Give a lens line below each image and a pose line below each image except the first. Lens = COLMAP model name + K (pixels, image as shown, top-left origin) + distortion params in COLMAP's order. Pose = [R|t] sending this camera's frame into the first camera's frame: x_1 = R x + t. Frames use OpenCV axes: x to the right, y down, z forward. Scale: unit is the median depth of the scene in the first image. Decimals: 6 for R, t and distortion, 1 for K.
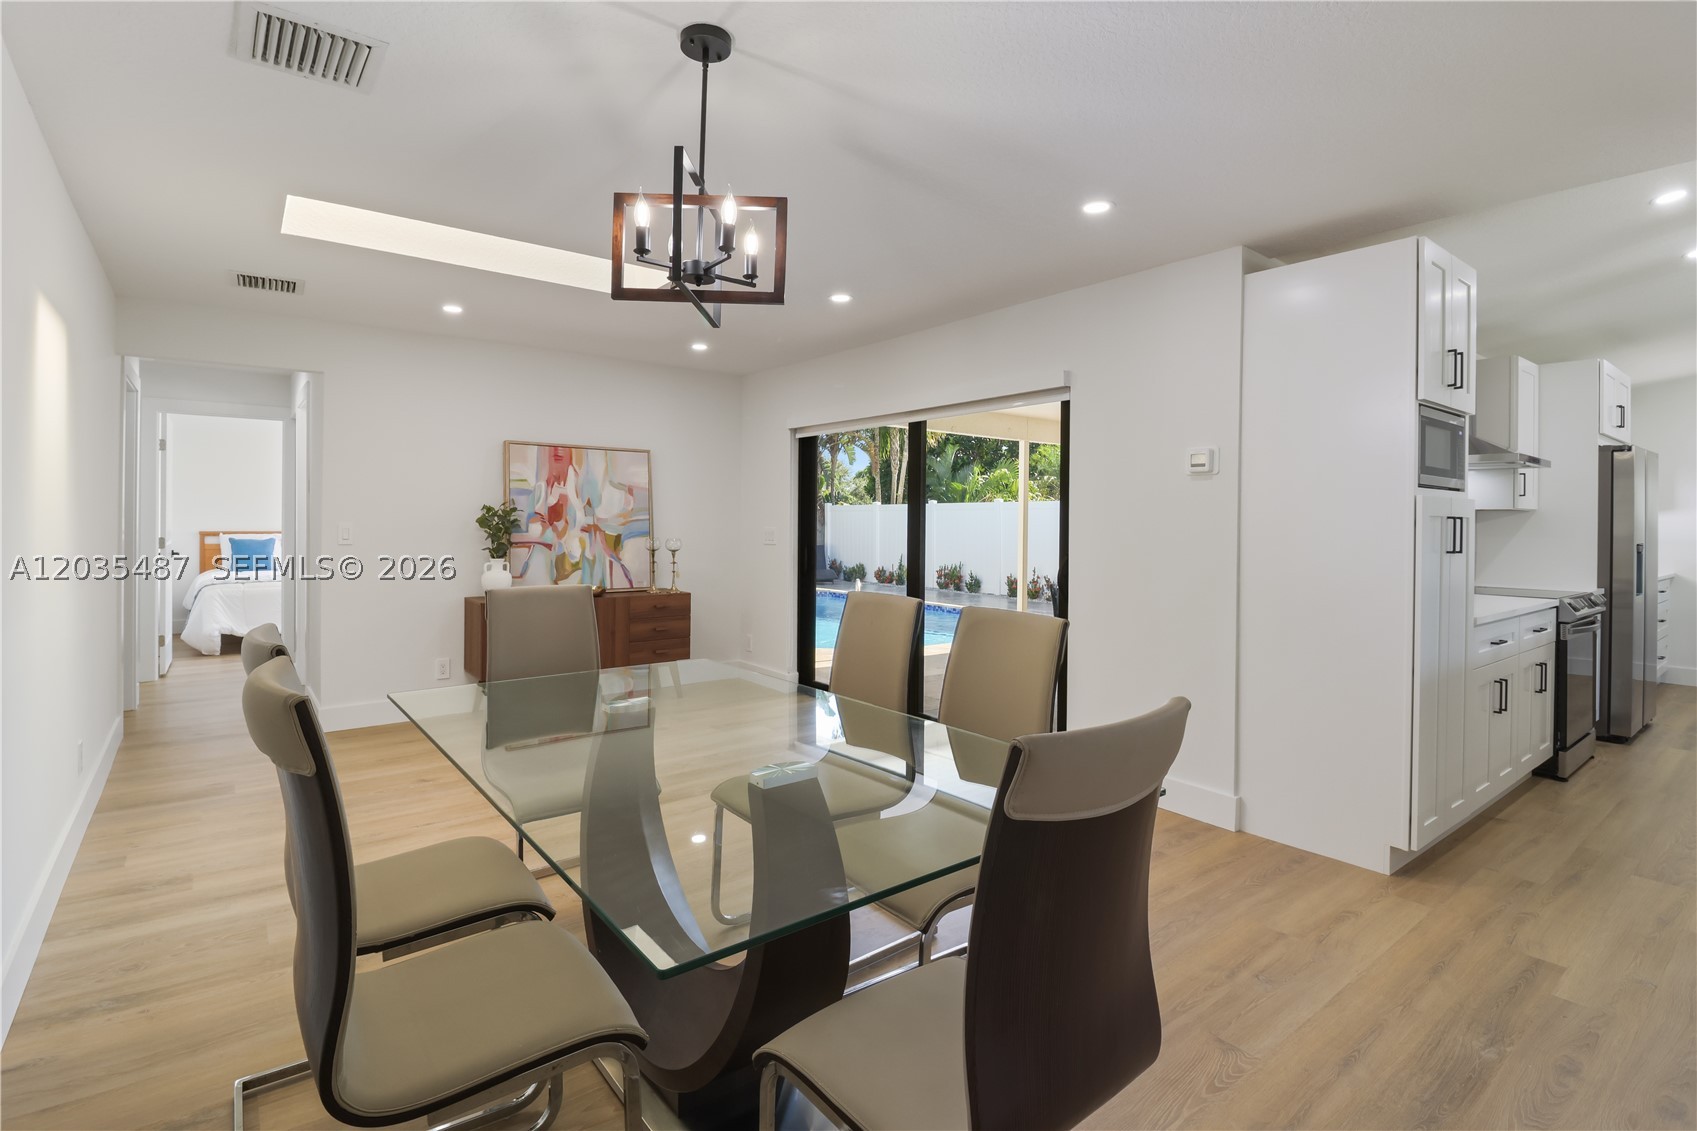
lens RADIAL K [[804.8, 0, 839.5], [0, 804.8, 528.0], [0, 0, 1]] dist [-0.001653, -0.011230]
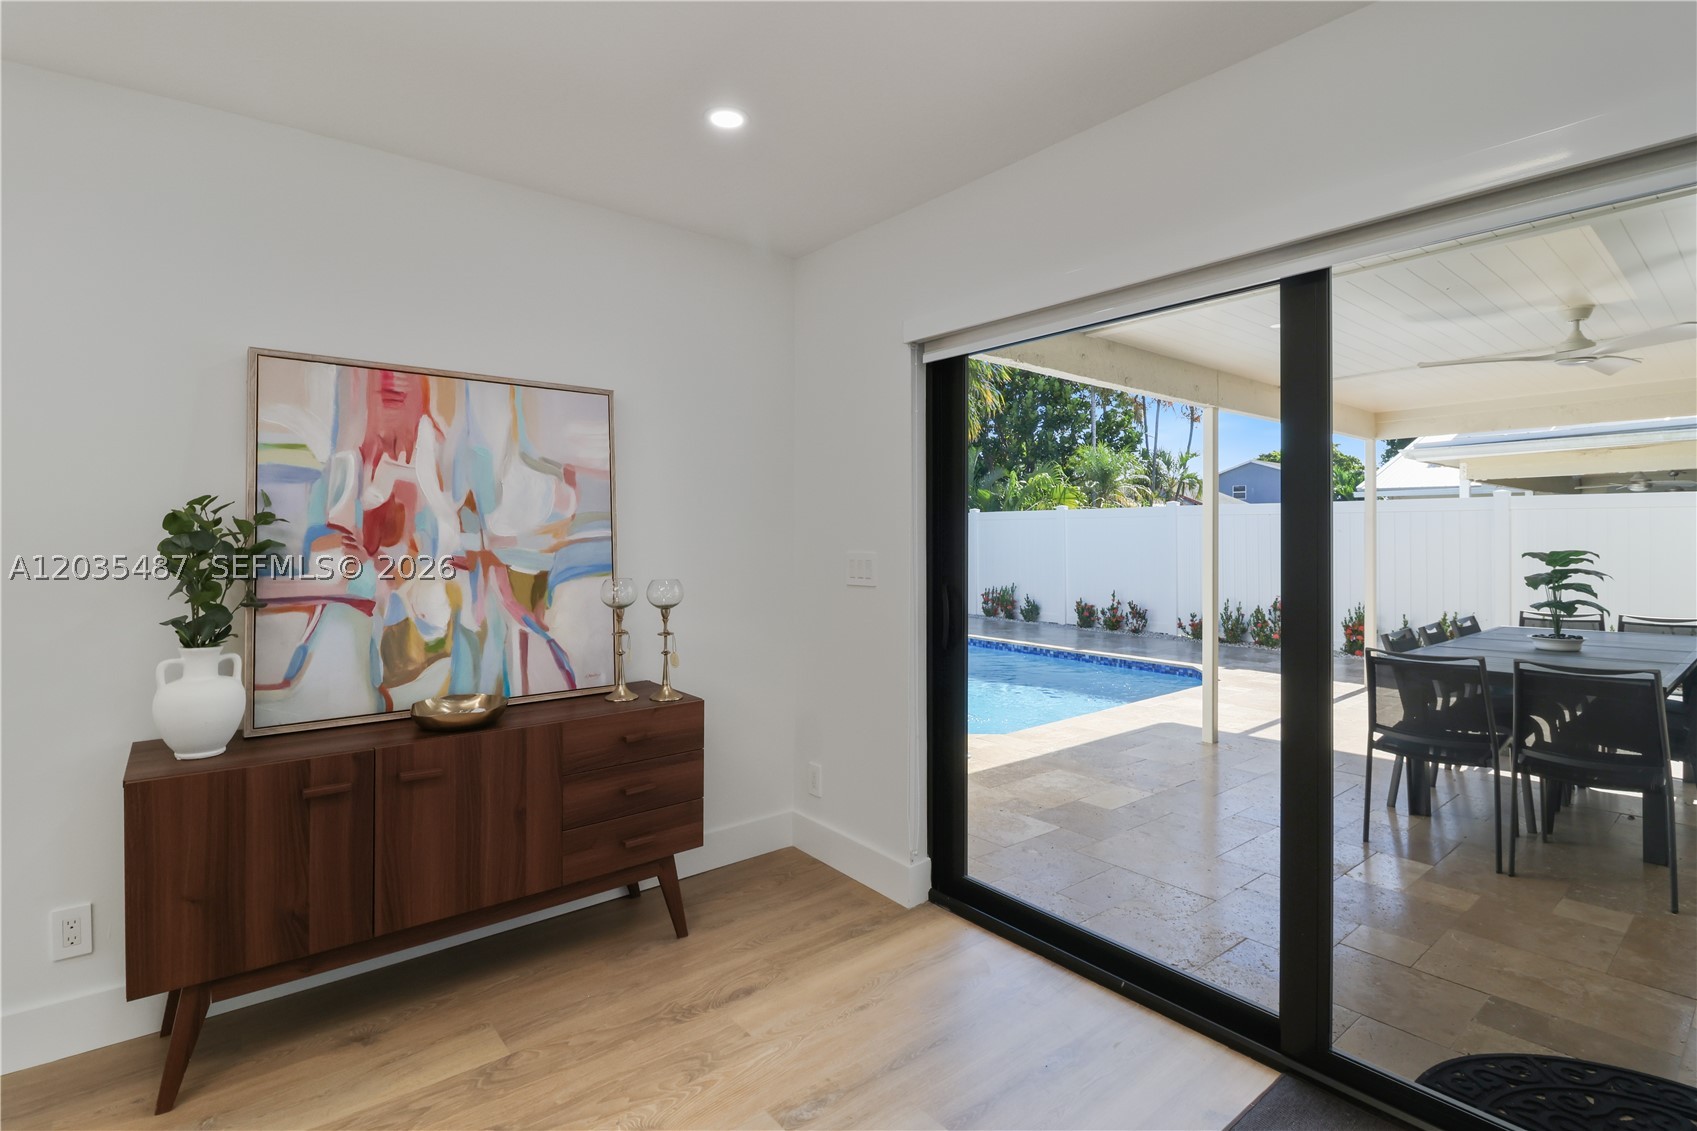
lens RADIAL K [[804.8, 0, 839.5], [0, 804.8, 528.0], [0, 0, 1]] dist [-0.001653, -0.011230]
pose [[0.999816, -0.010458, 0.016061, -0.119926], [0.010725, 0.999804, -0.016657, -0.007738], [-0.015884, 0.016826, 0.999732, 0.569440]]
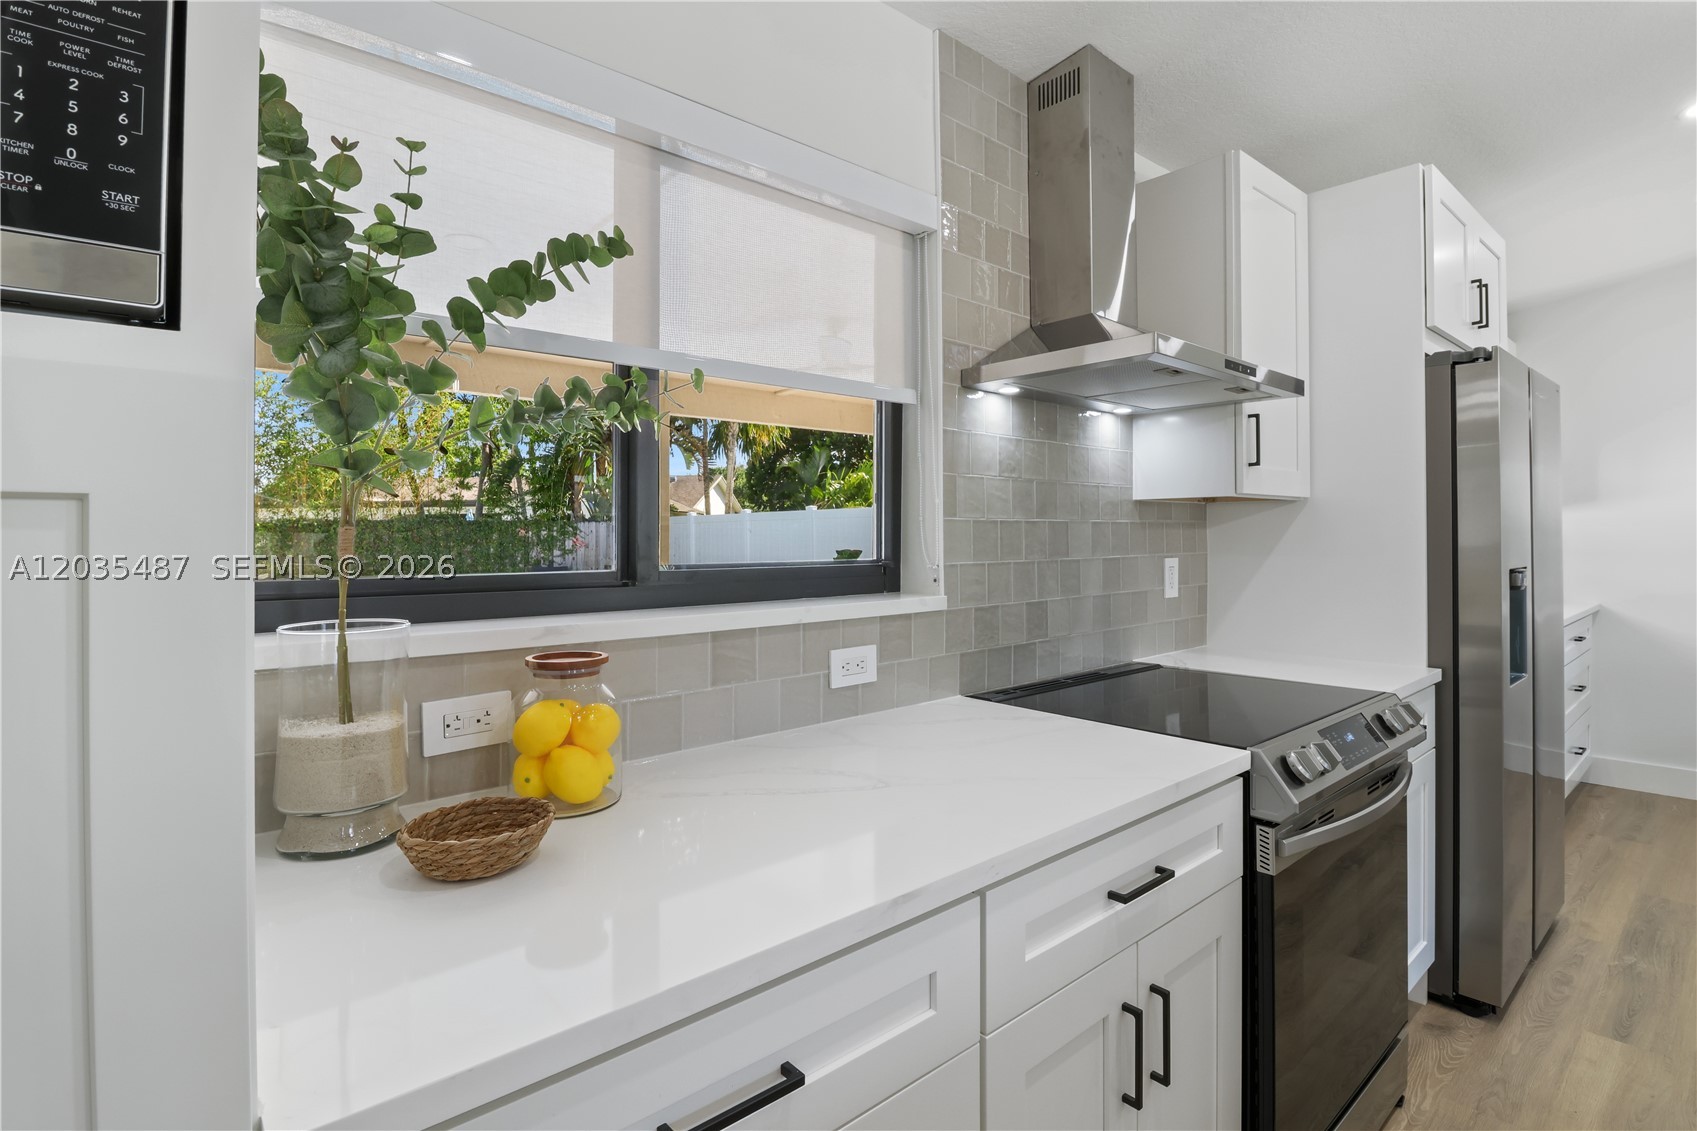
lens RADIAL K [[821.6, 0, 839.7], [0, 821.6, 532.9], [0, 0, 1]] dist [-0.001450, -0.011491]
pose [[0.998240, -0.014045, 0.057619, 0.521565], [0.014665, 0.999839, -0.010337, -0.000692], [-0.057465, 0.011164, 0.998285, 0.487312]]
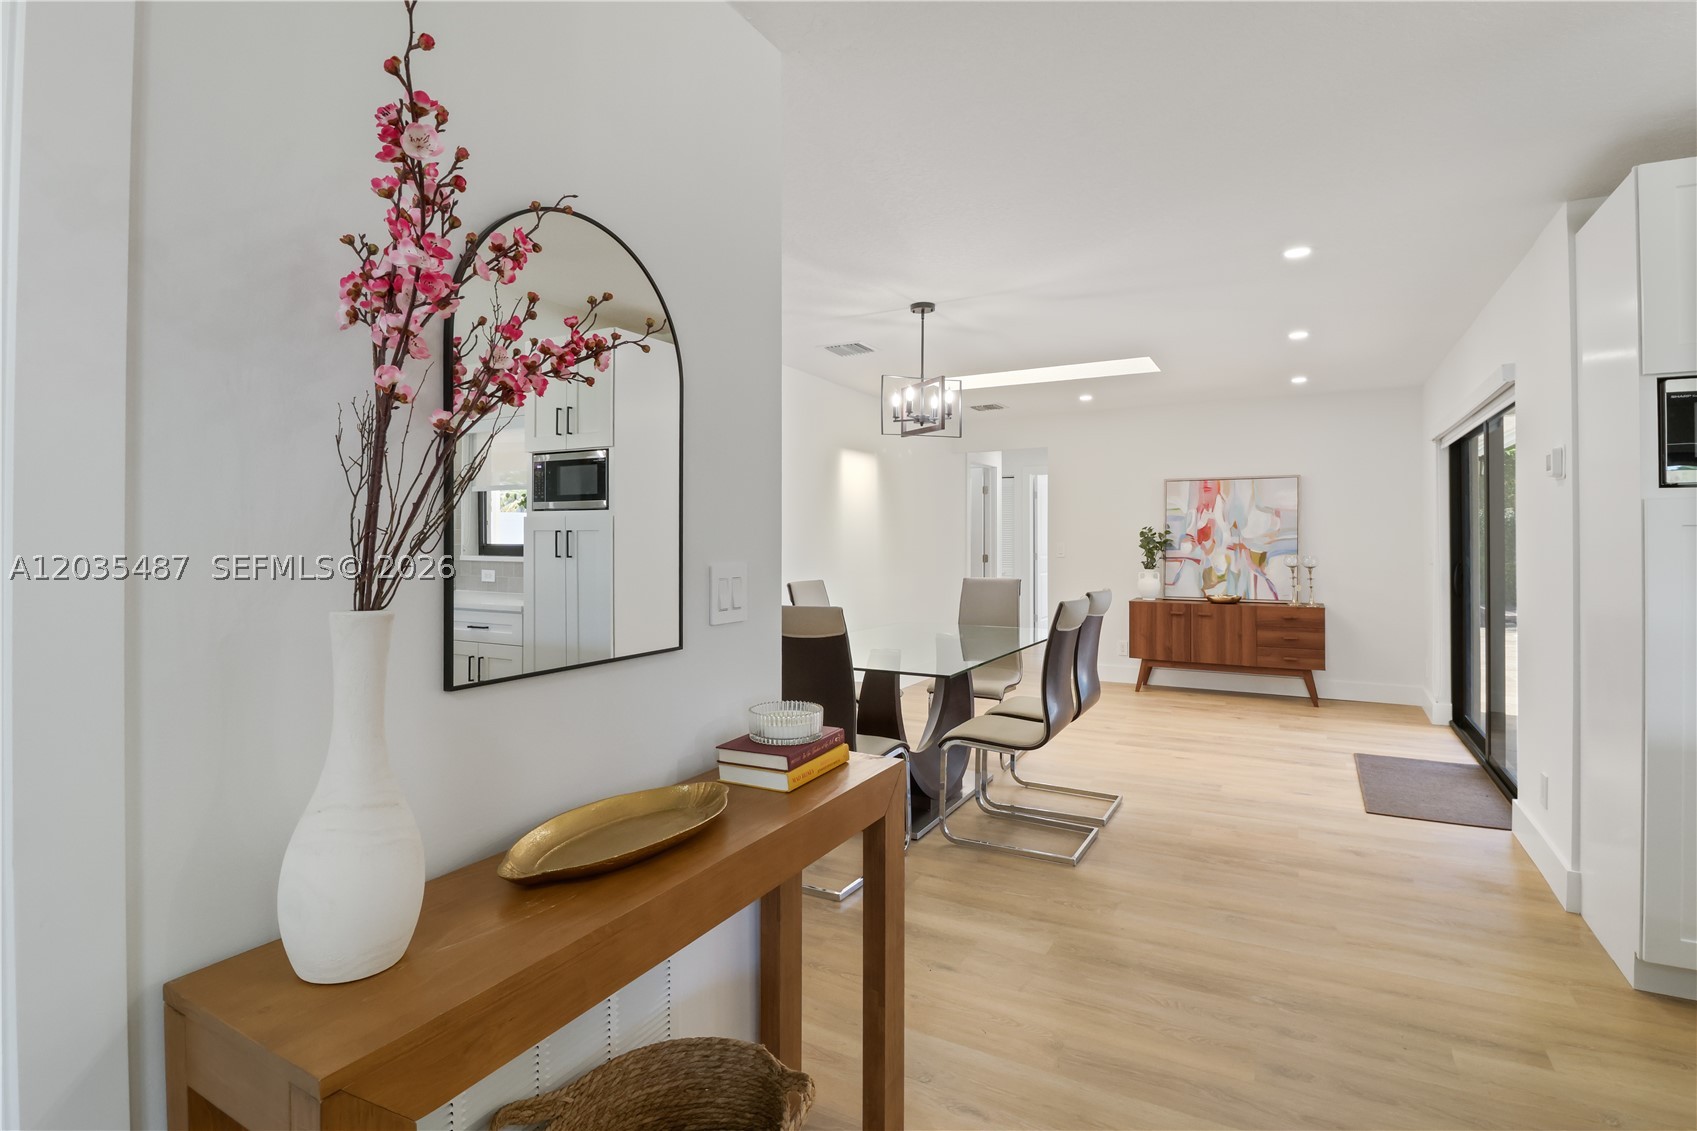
lens RADIAL K [[829.6, 0, 842.1], [0, 829.6, 530.5], [0, 0, 1]] dist [0.000396, -0.012620]
pose [[0.394857, -0.019890, -0.918527, 0.588929], [-0.001778, 0.999747, -0.022413, 0.005058], [0.918741, 0.010483, 0.394722, -0.010822]]
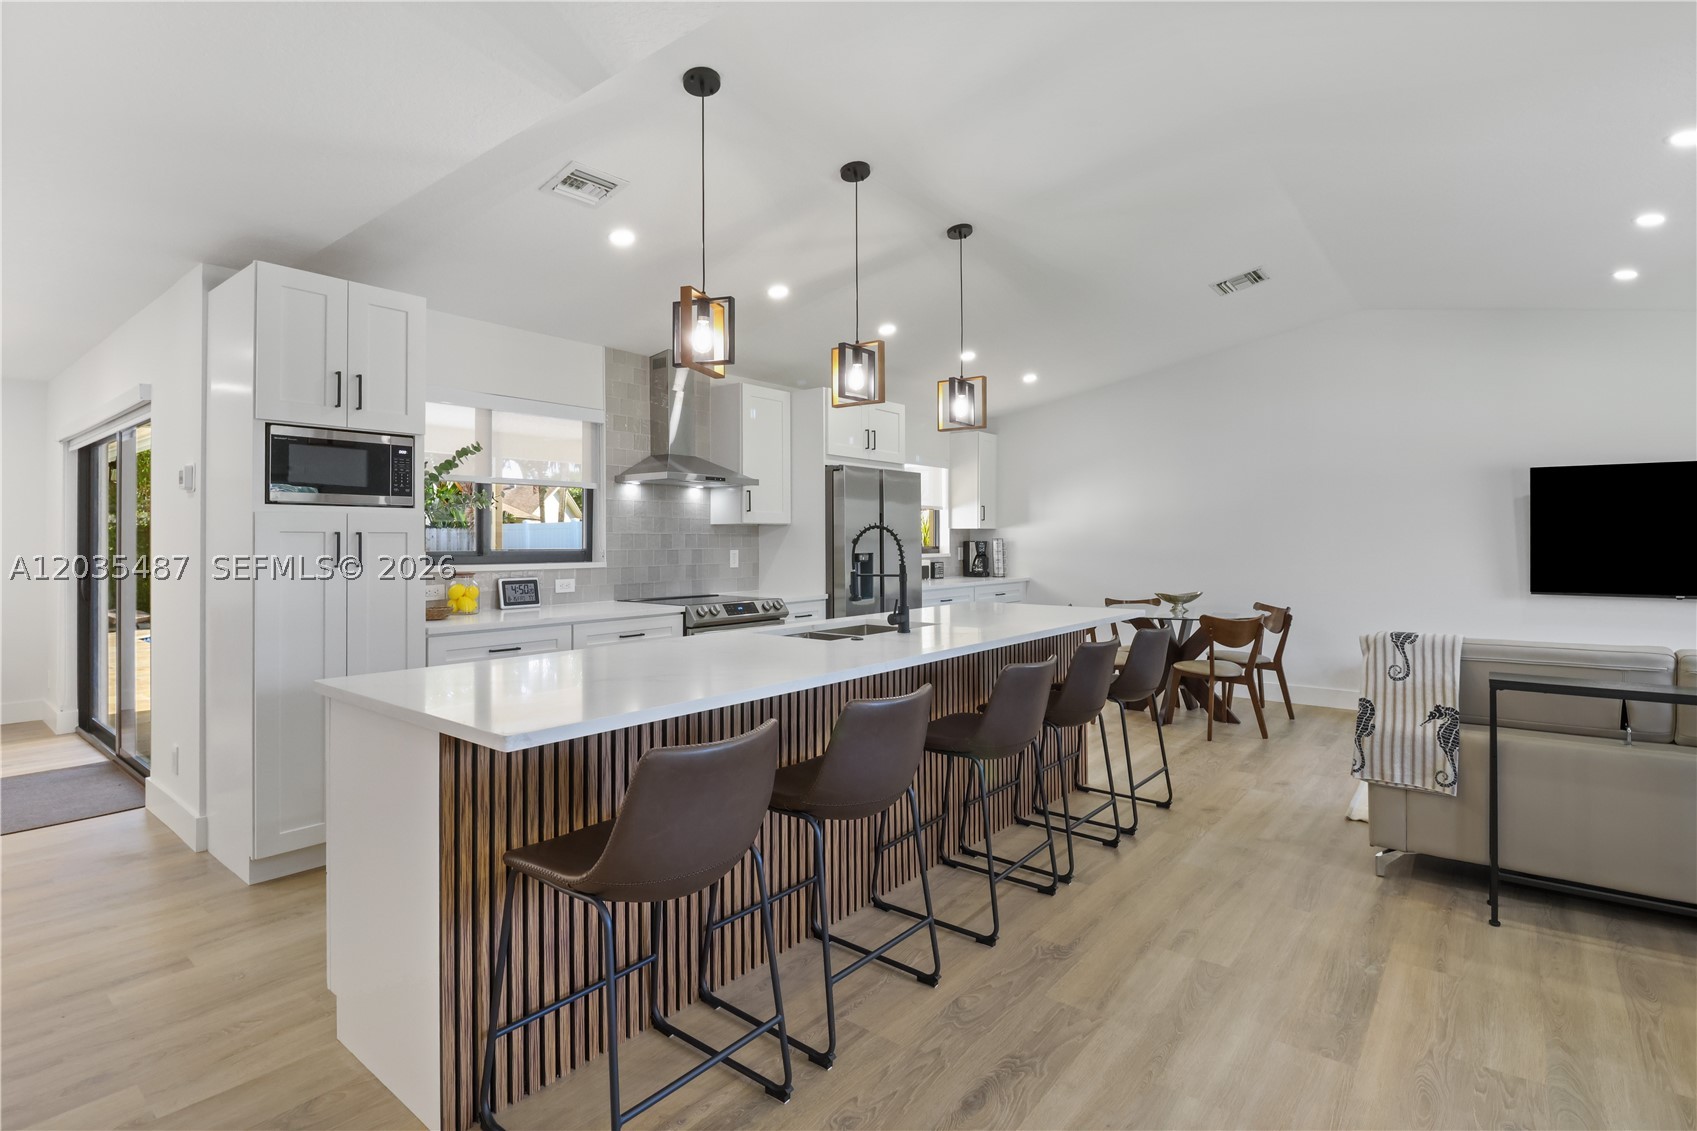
lens RADIAL K [[821.6, 0, 839.7], [0, 821.6, 532.9], [0, 0, 1]] dist [-0.001450, -0.011491]
pose [[0.972523, -0.011518, 0.232524, 0.622045], [0.015217, 0.999784, -0.014122, 0.006851], [-0.232311, 0.017273, 0.972488, -0.099288]]
